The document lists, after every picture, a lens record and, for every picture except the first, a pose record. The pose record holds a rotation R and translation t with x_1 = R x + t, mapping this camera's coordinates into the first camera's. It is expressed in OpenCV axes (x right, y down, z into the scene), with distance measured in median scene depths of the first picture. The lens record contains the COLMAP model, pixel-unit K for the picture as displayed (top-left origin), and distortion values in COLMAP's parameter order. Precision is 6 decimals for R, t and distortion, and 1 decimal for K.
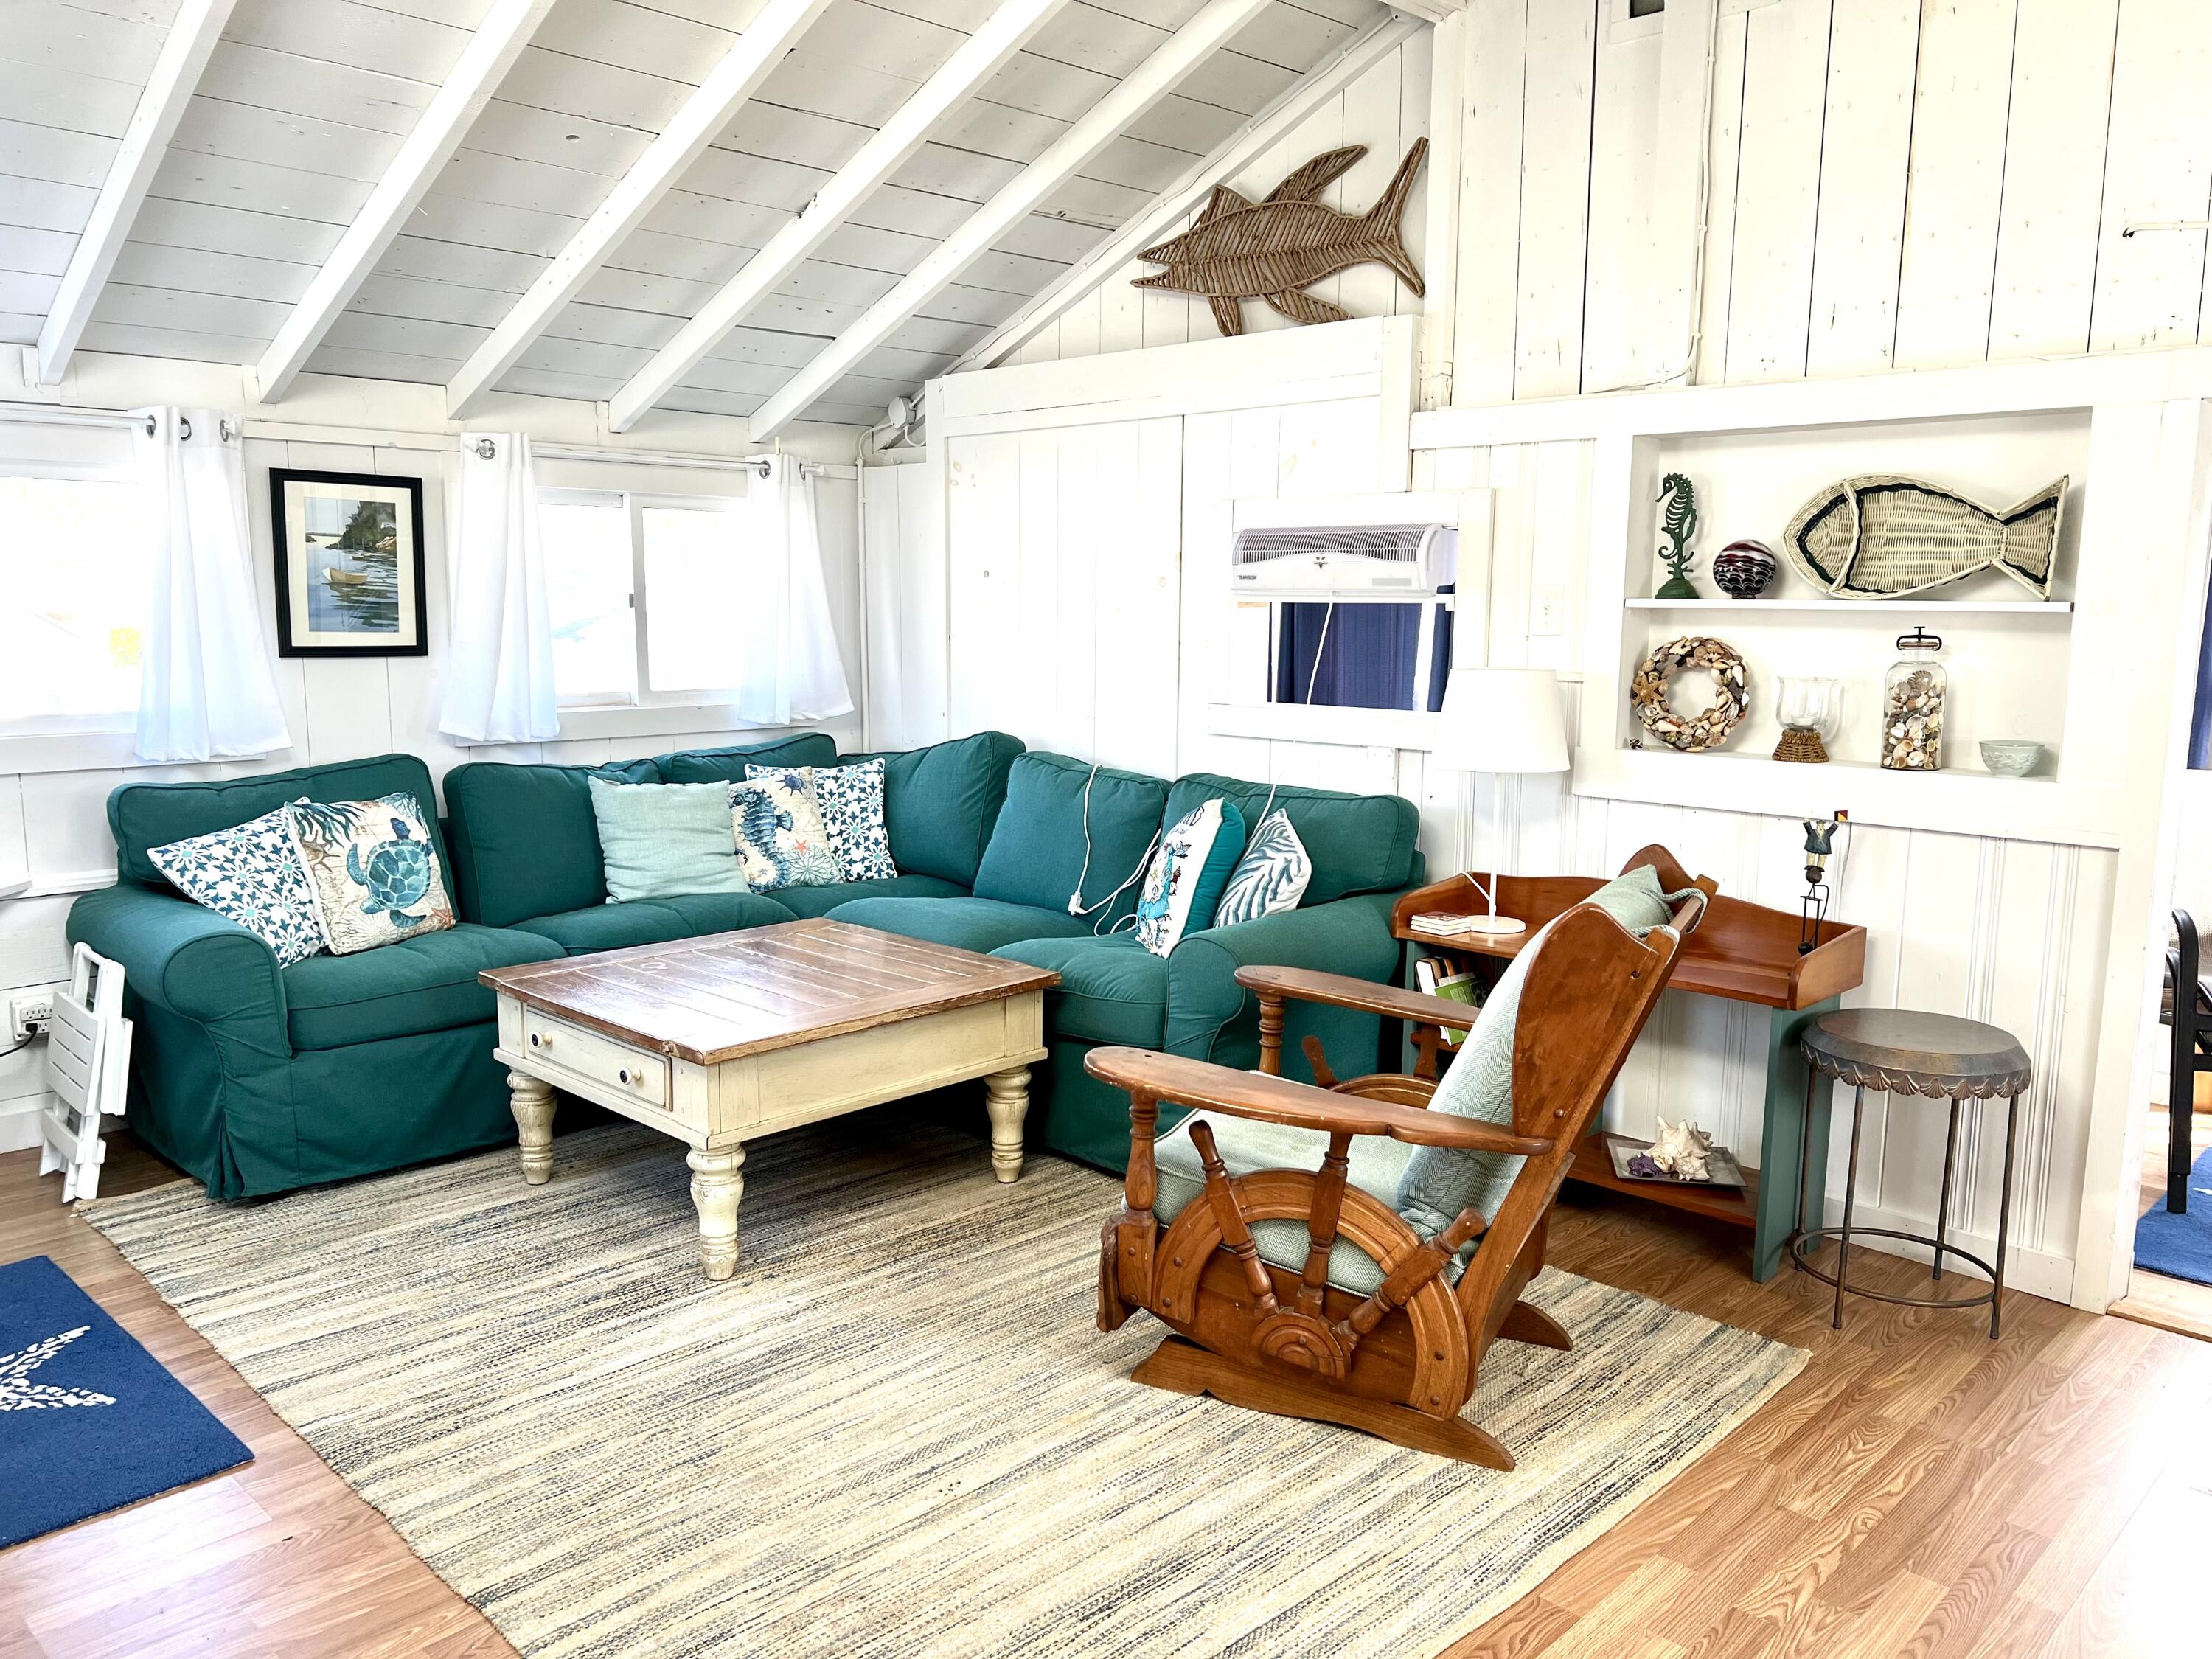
lens RADIAL K [[1663.9, 0, 1158.5], [0, 1663.9, 837.3], [0, 0, 1]] dist [0.020516, -0.023787]
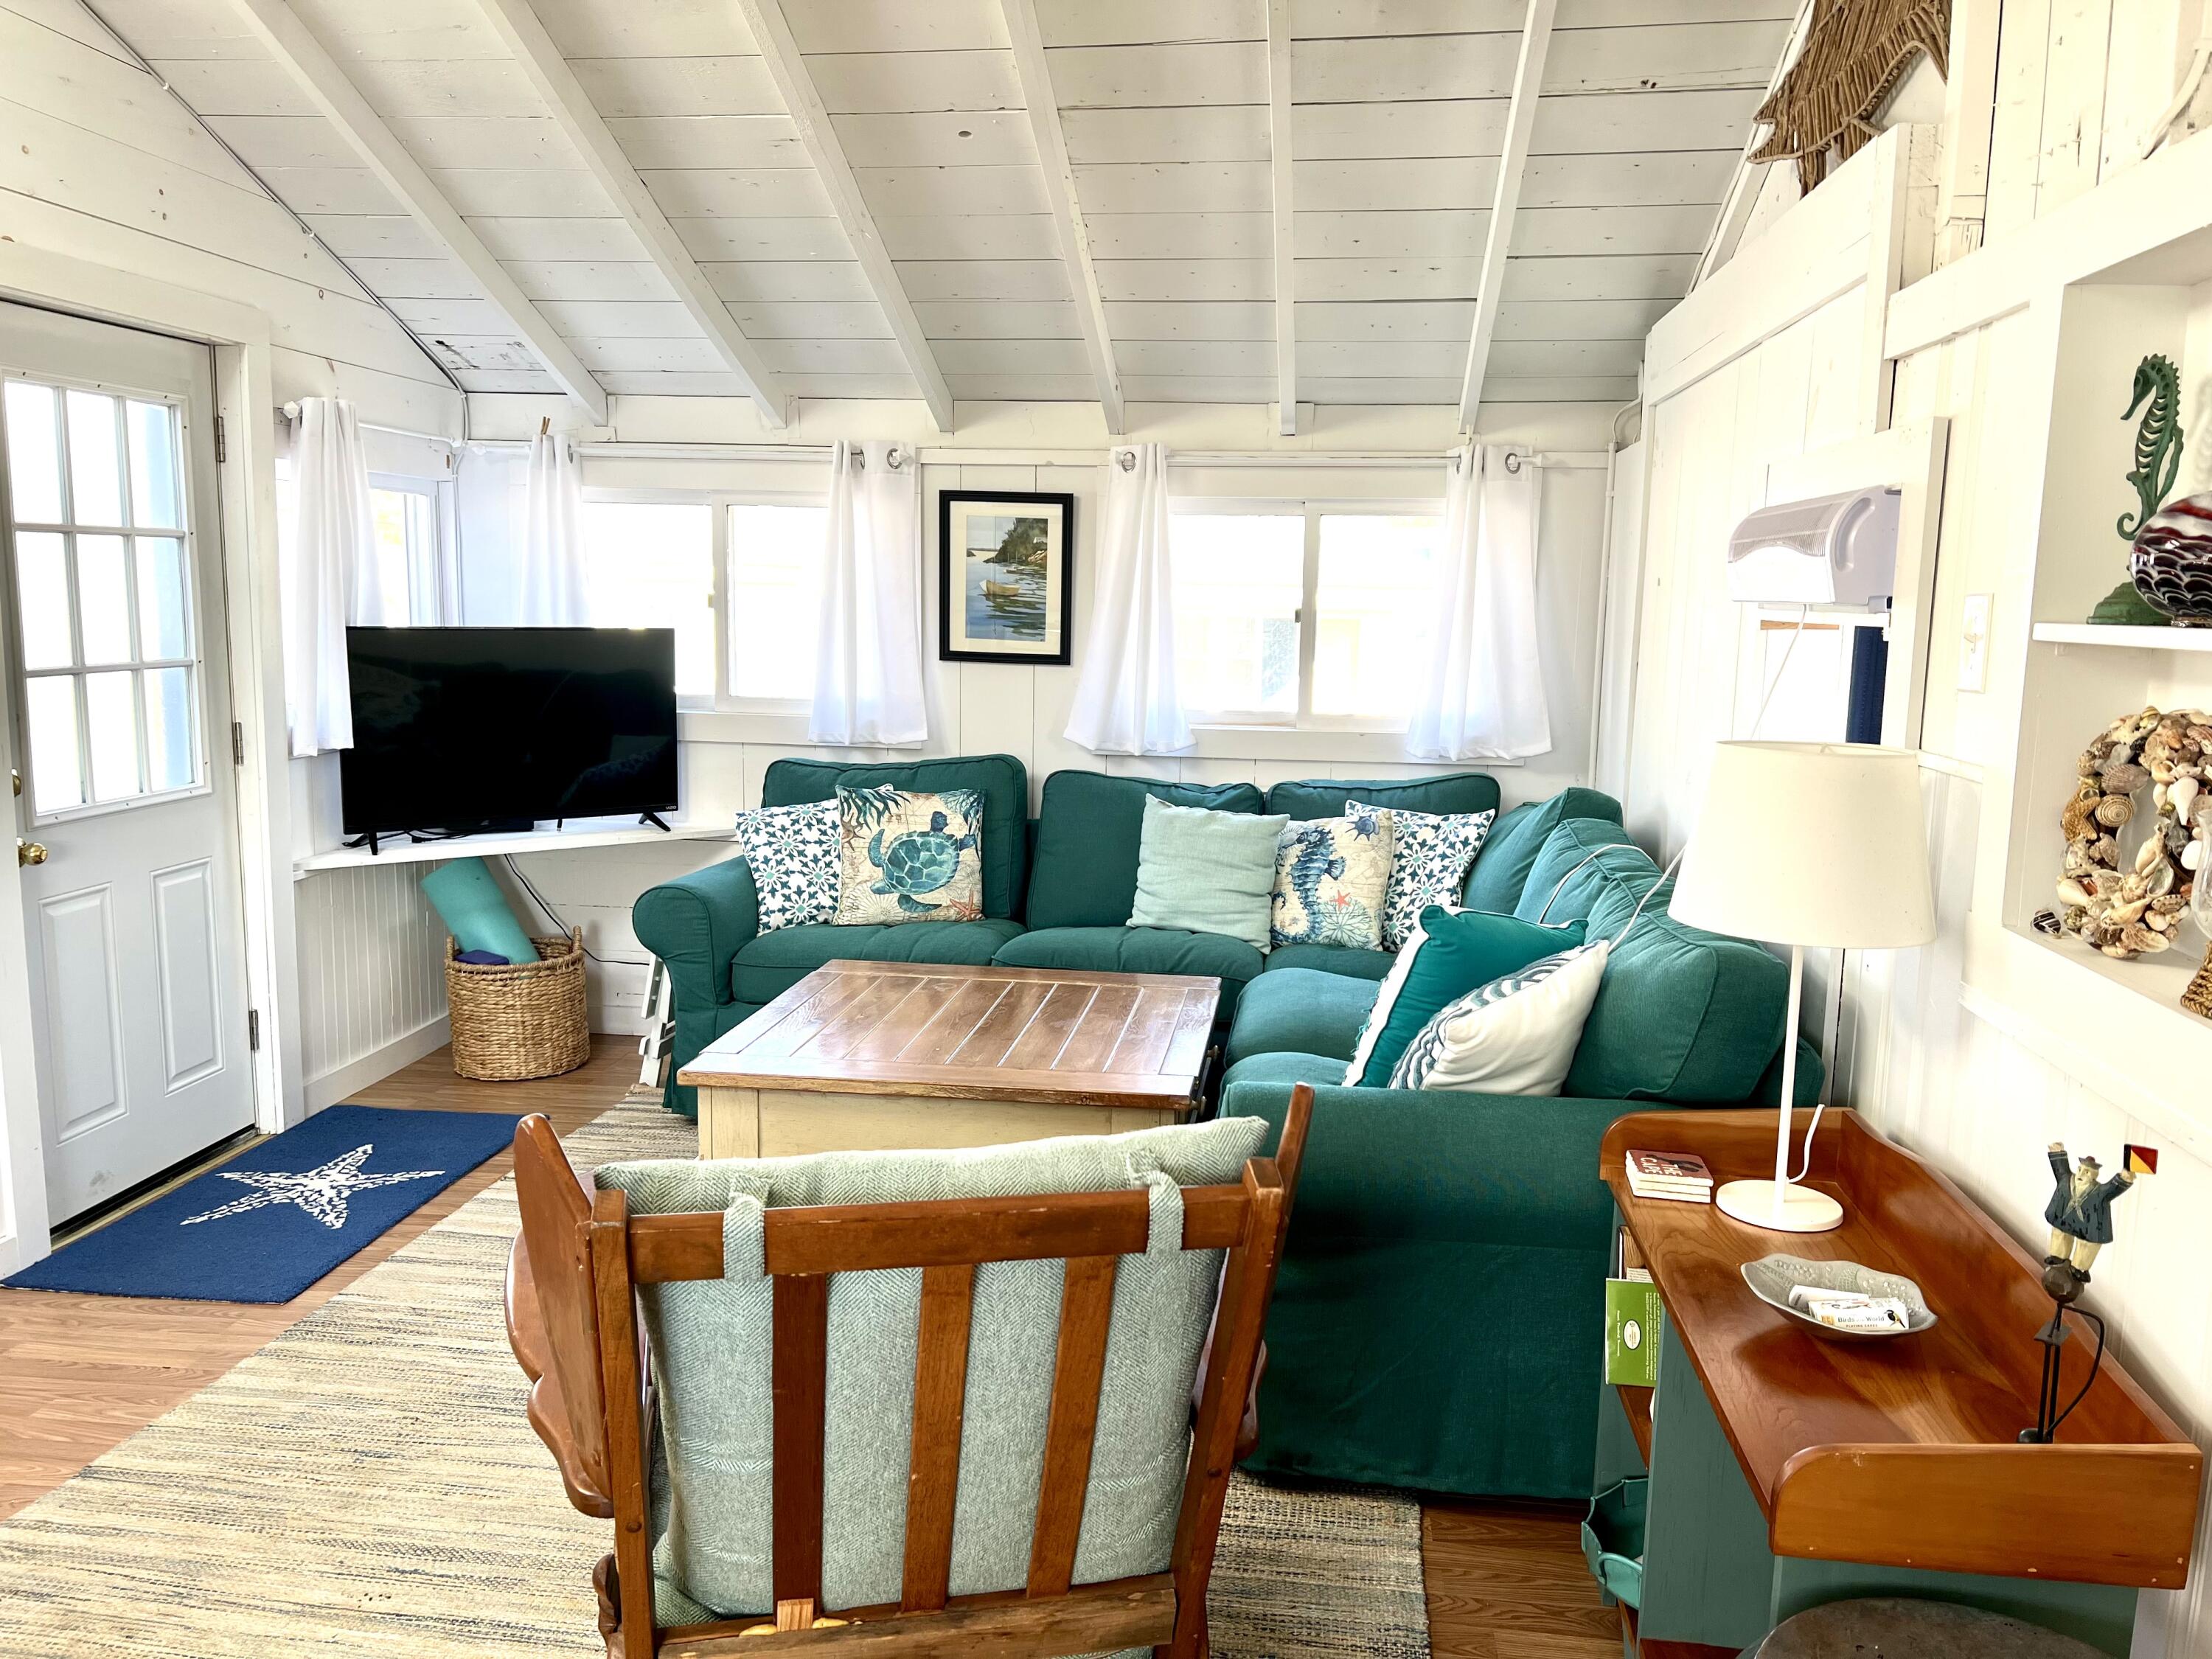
lens RADIAL K [[1663.9, 0, 1118.4], [0, 1663.9, 820.7], [0, 0, 1]] dist [0.020516, -0.023787]
pose [[0.597667, 0.110126, -0.794145, 0.448006], [-0.130060, 0.990719, 0.039503, -0.061045], [0.791125, 0.079677, 0.606443, 0.431201]]
